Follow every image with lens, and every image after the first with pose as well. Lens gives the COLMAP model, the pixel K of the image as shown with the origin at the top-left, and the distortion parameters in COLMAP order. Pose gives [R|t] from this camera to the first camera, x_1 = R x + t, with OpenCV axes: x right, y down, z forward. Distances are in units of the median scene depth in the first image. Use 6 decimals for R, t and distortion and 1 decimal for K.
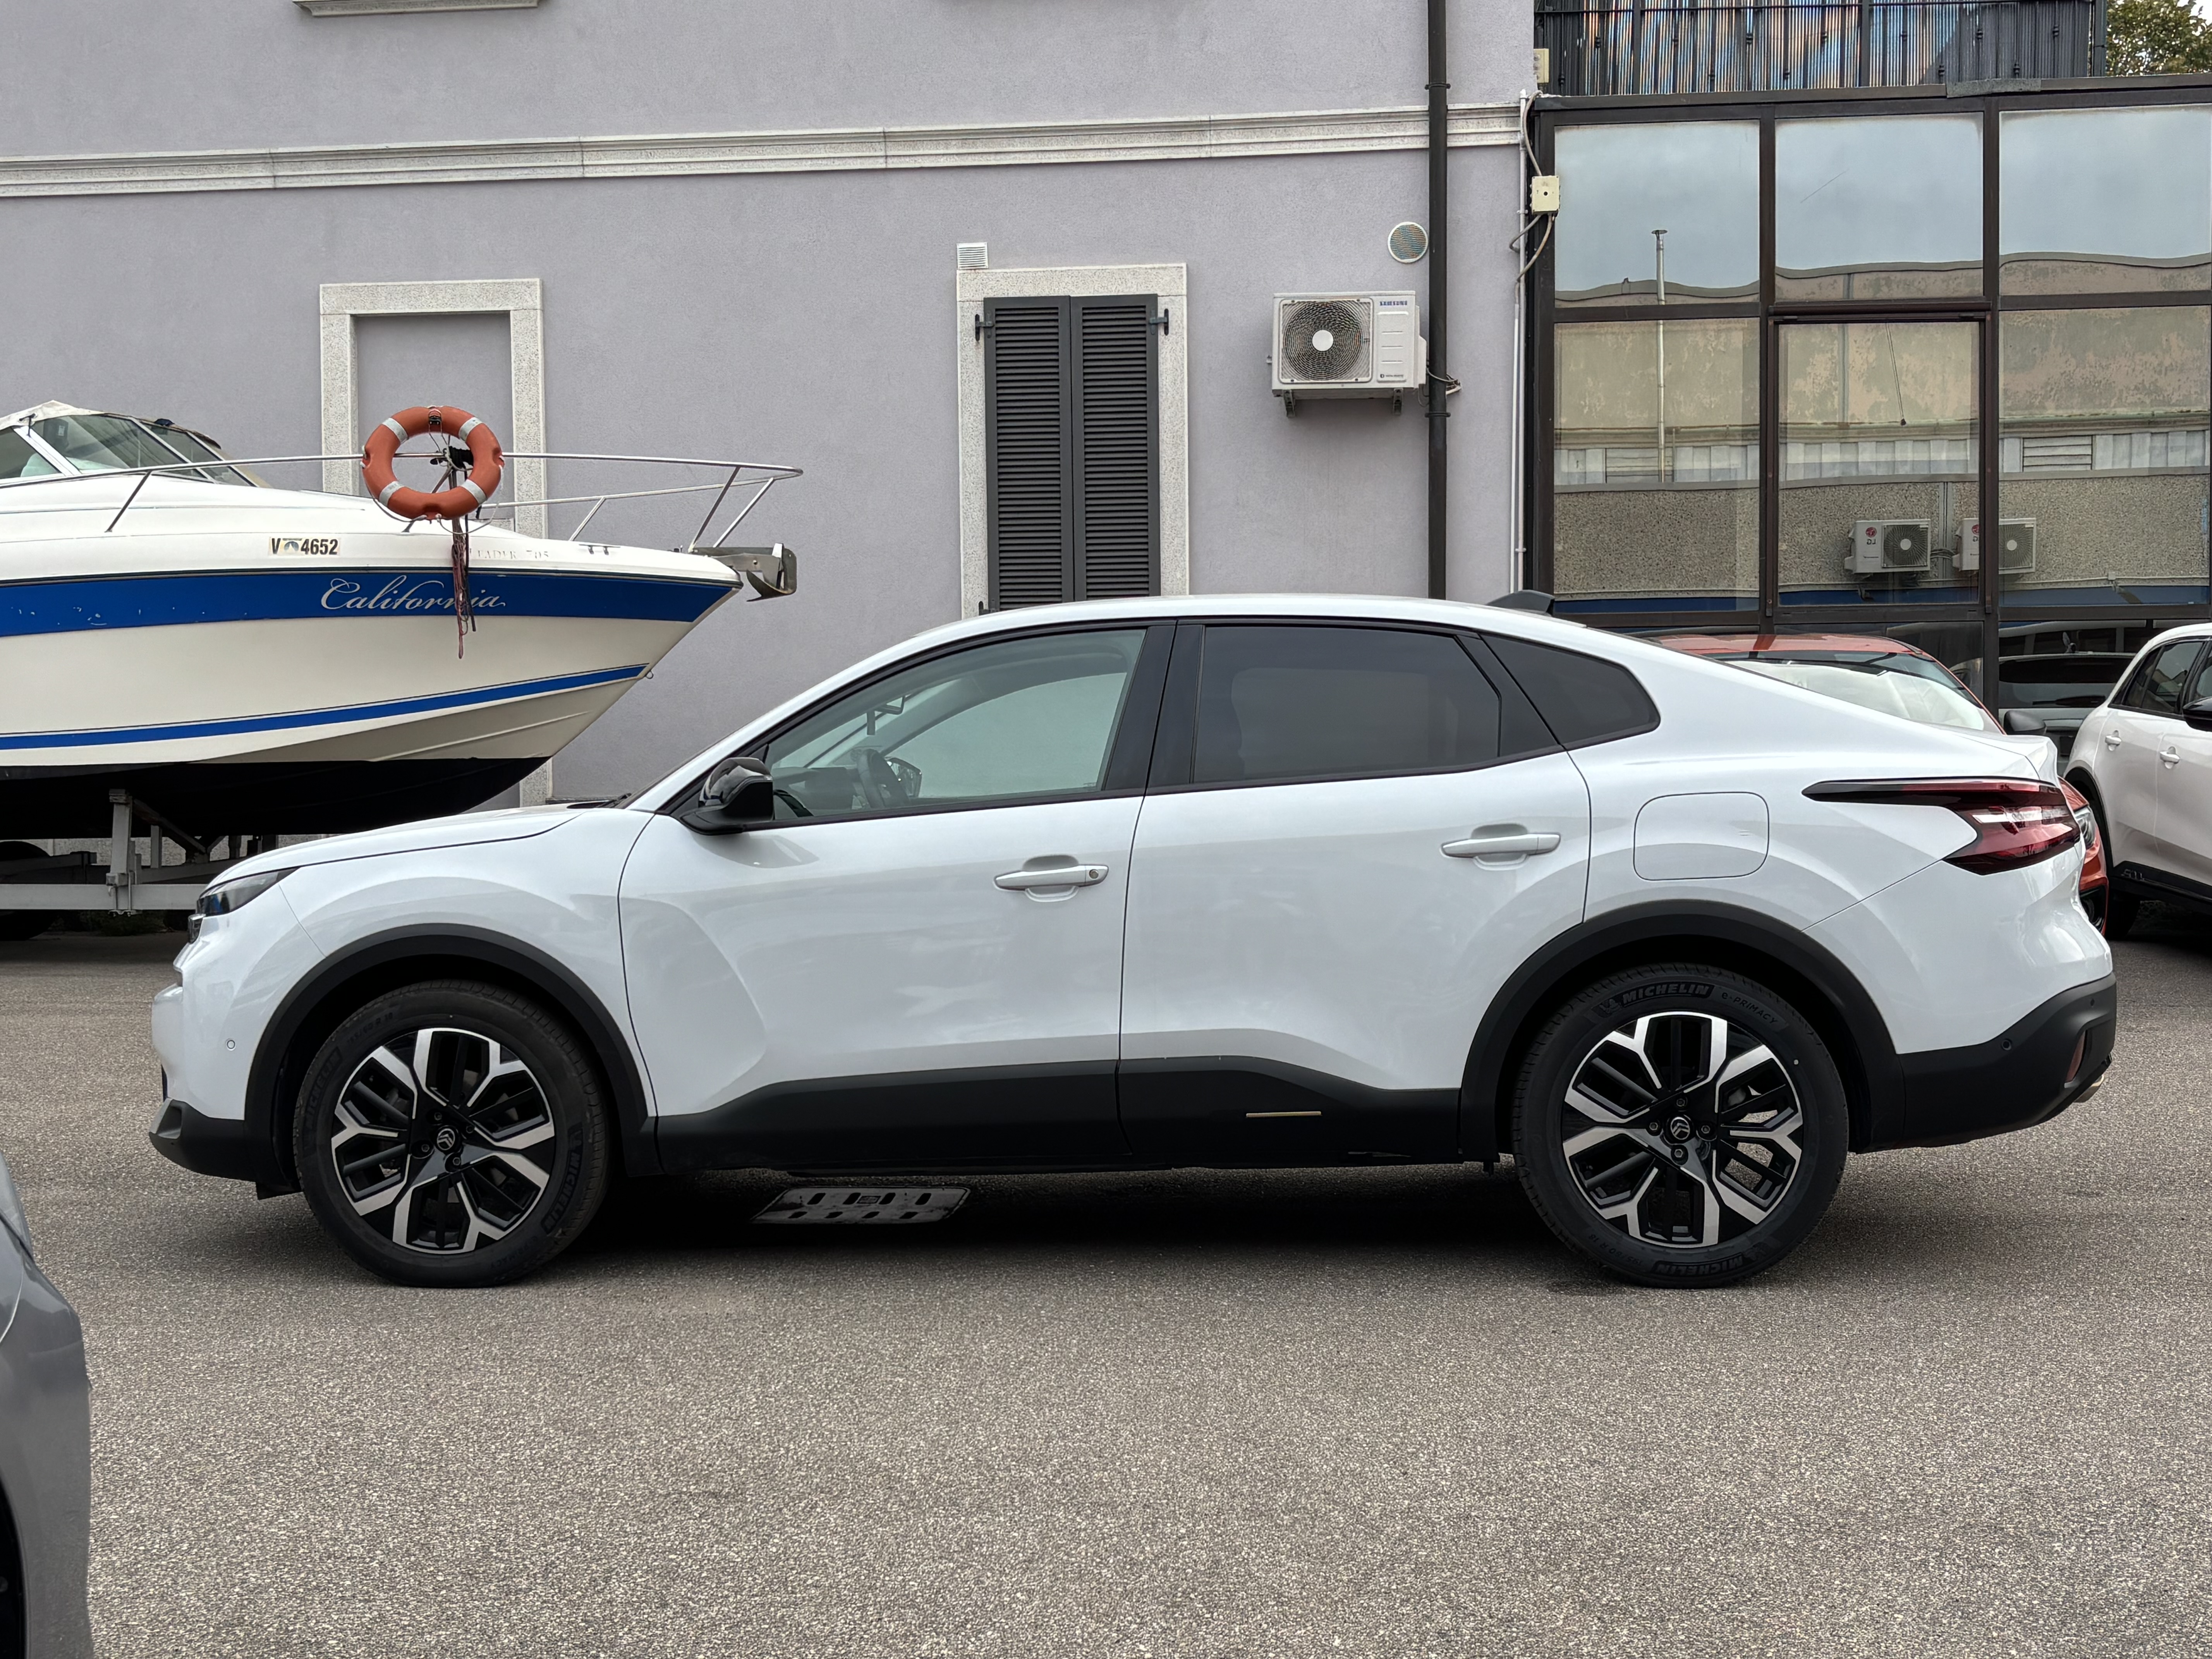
lens RADIAL K [[2693.7, 0, 1106.0], [0, 2693.7, 829.5], [0, 0, 1]] dist [0.215962, -0.647020]
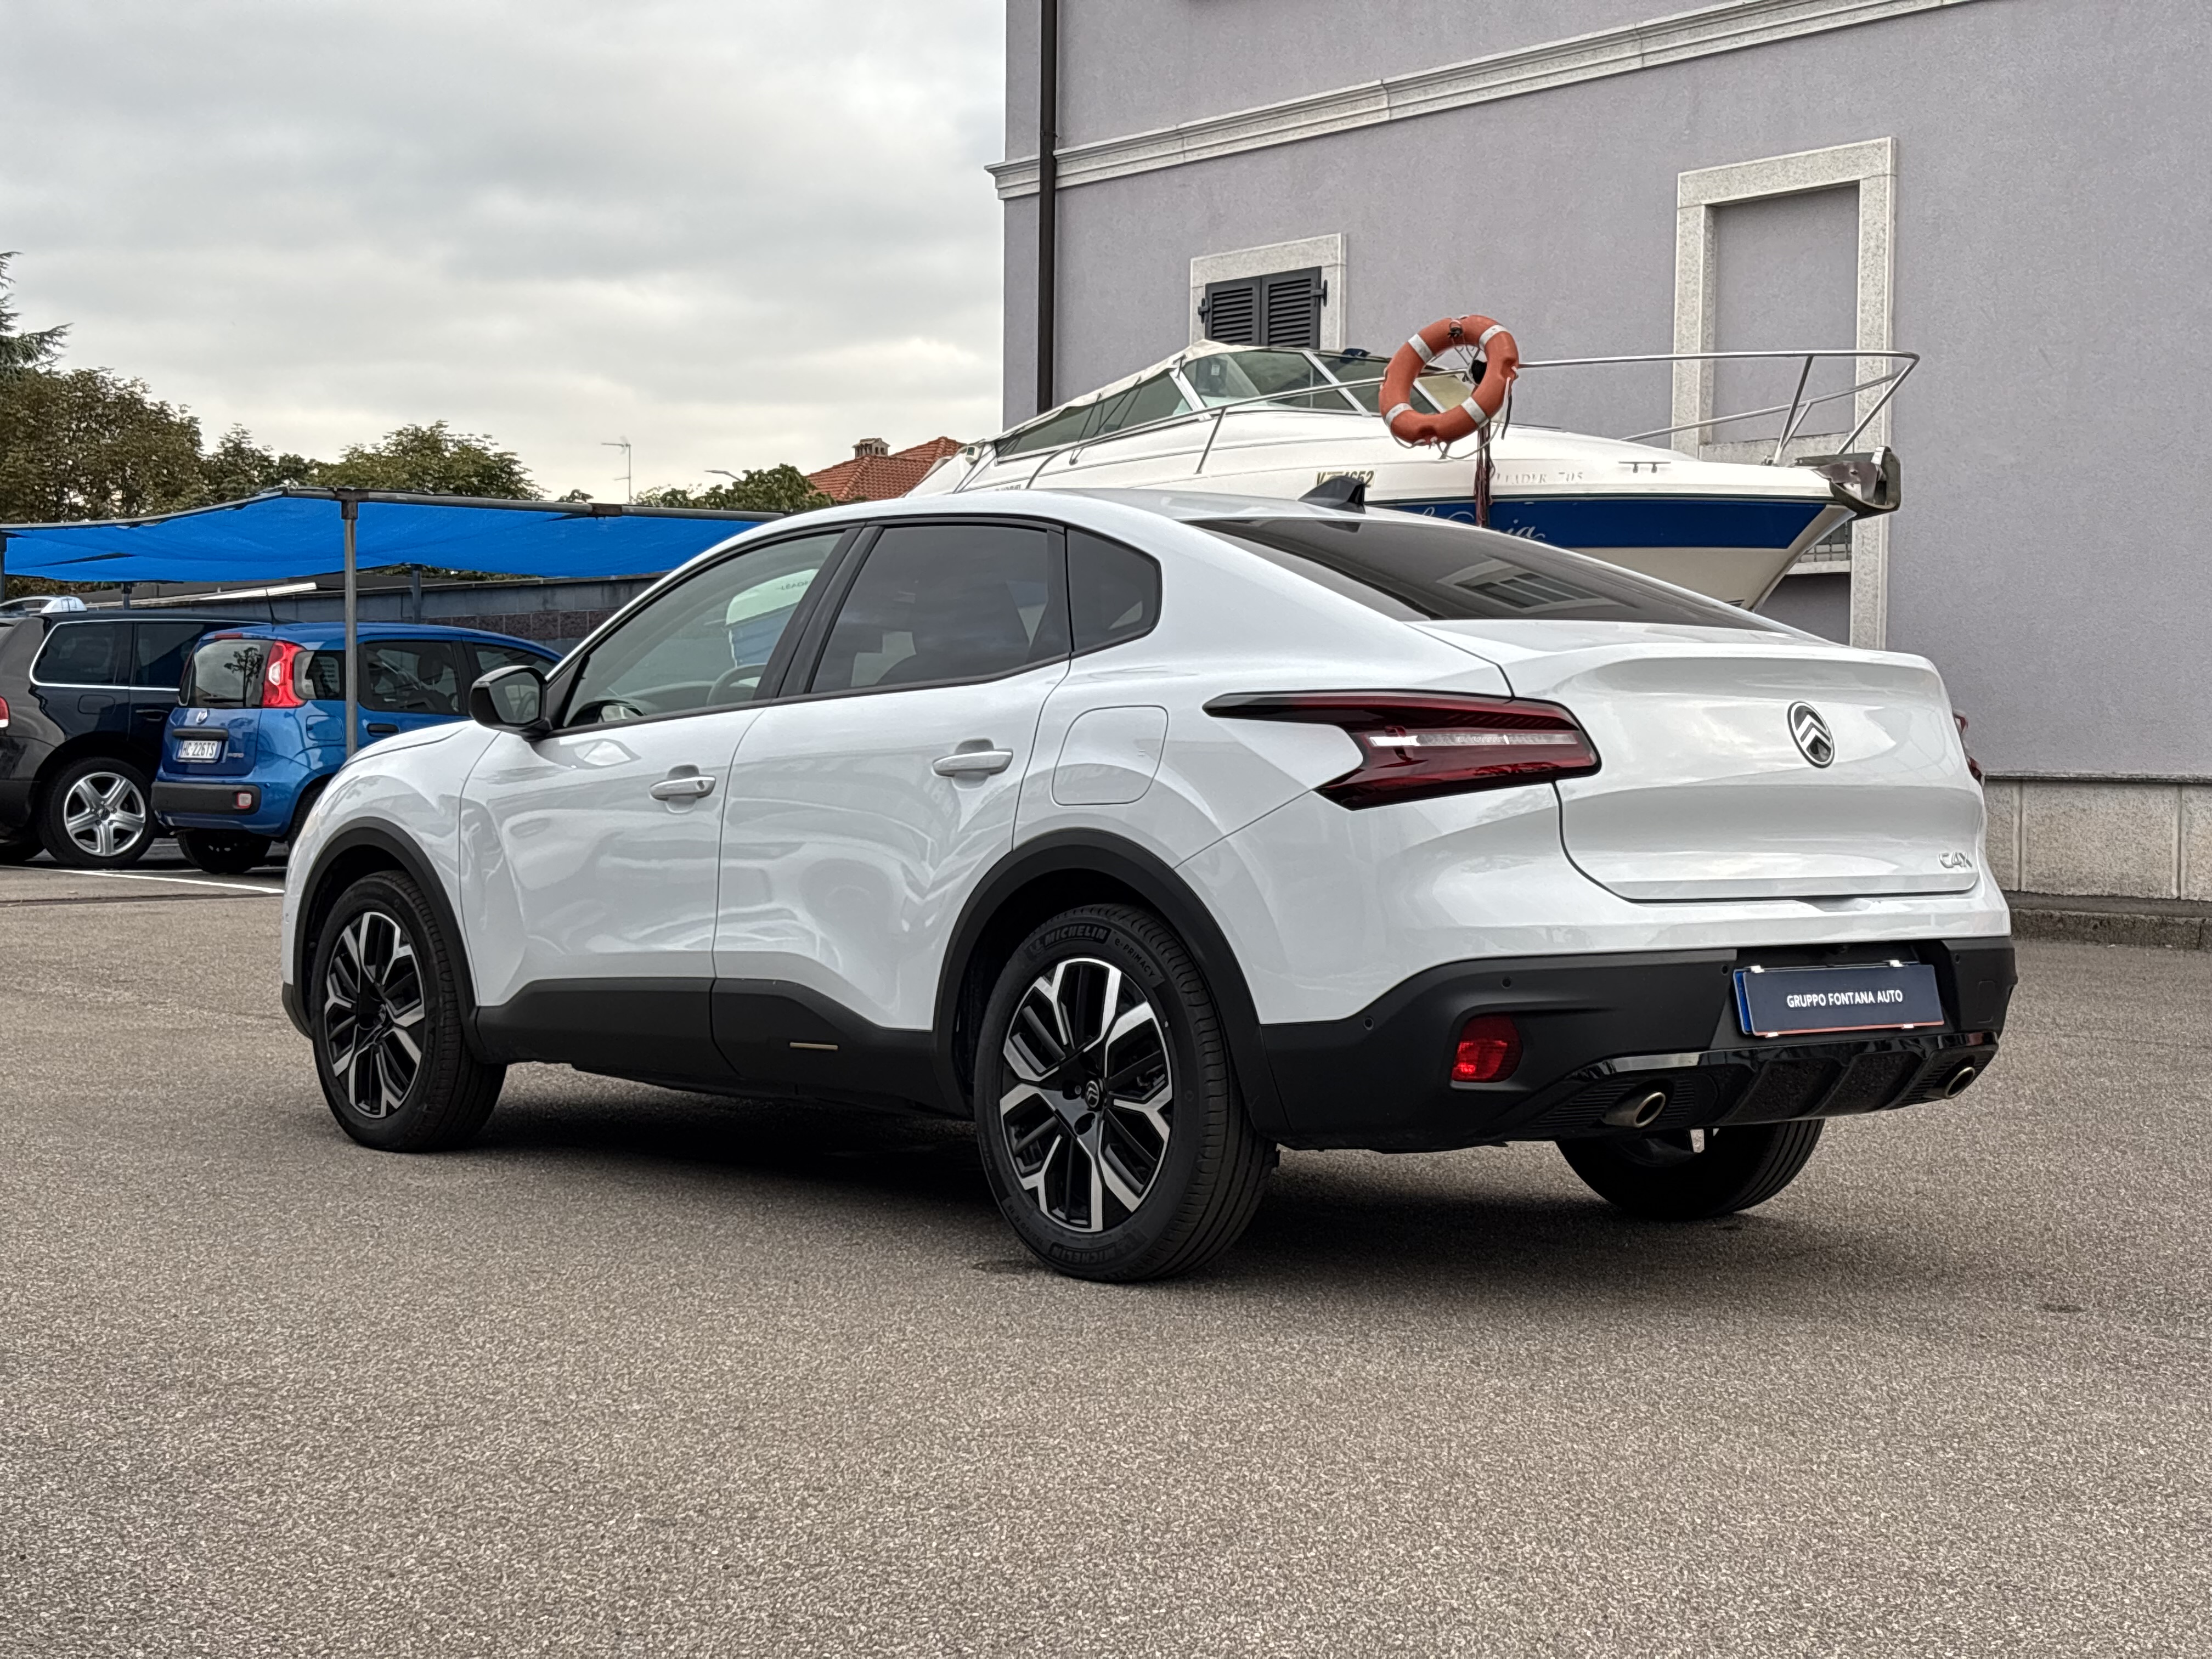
lens RADIAL K [[3464.4, 0, 944.0], [0, 3464.4, 834.6], [0, 0, 1]] dist [0.222773, -0.761058]
pose [[0.685065, 0.035858, -0.727599, 0.939665], [-0.040974, 0.999103, 0.010660, 0.017136], [0.727329, 0.022509, 0.685920, 0.201235]]
